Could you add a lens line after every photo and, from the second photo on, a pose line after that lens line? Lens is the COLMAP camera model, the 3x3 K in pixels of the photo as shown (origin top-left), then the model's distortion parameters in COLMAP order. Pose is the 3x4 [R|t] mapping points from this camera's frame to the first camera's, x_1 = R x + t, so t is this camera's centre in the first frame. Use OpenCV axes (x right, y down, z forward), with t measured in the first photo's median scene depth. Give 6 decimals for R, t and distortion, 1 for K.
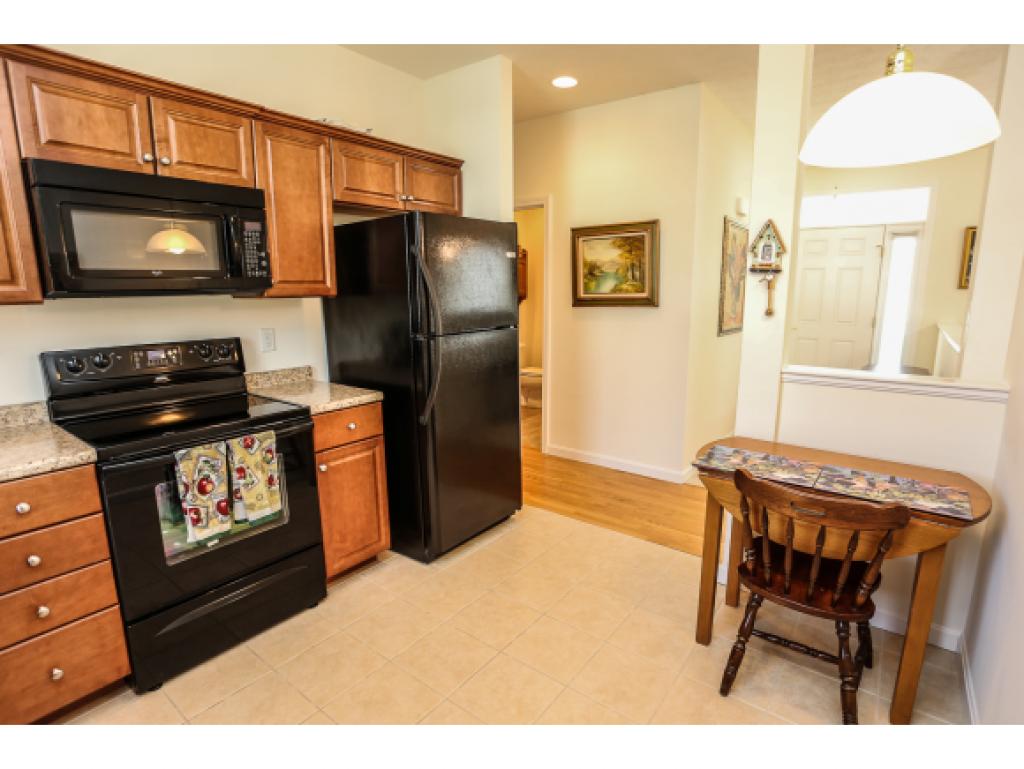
lens RADIAL K [[498.9, 0, 501.9], [0, 498.9, 386.8], [0, 0, 1]] dist [-0.042926, 0.014775]
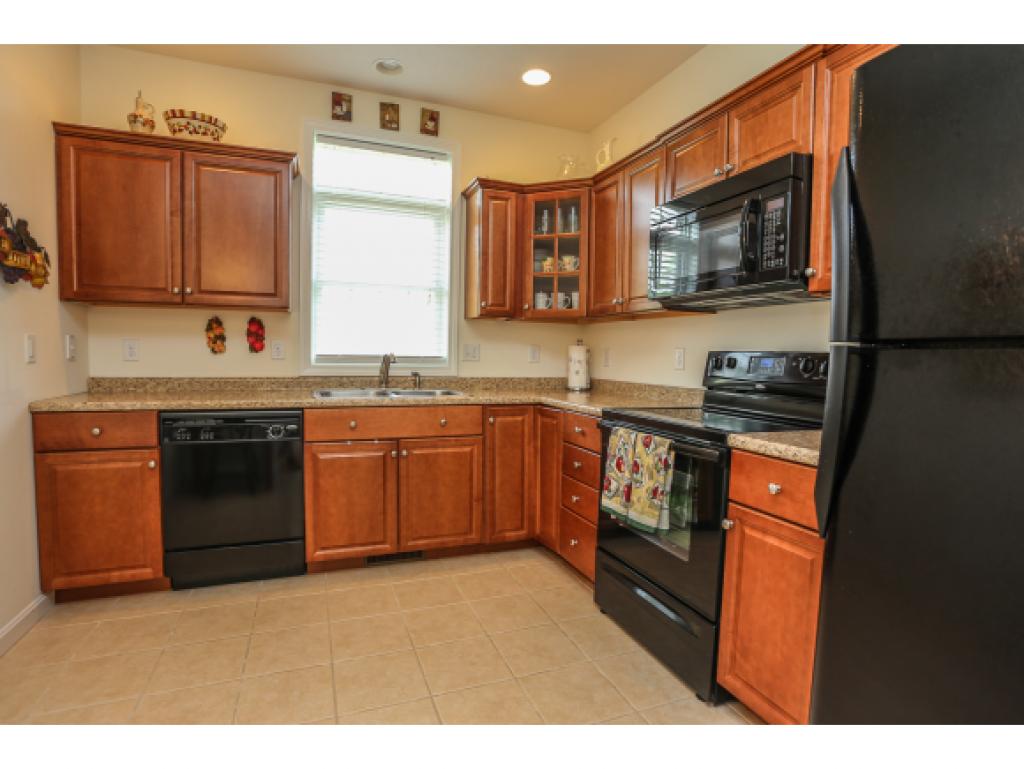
lens RADIAL K [[498.9, 0, 501.9], [0, 498.9, 386.8], [0, 0, 1]] dist [-0.042926, 0.014775]
pose [[-0.490336, 0.053974, -0.869860, 0.456864], [-0.183990, 0.969175, 0.163850, -0.095377], [0.851891, 0.240387, -0.465291, 1.150401]]
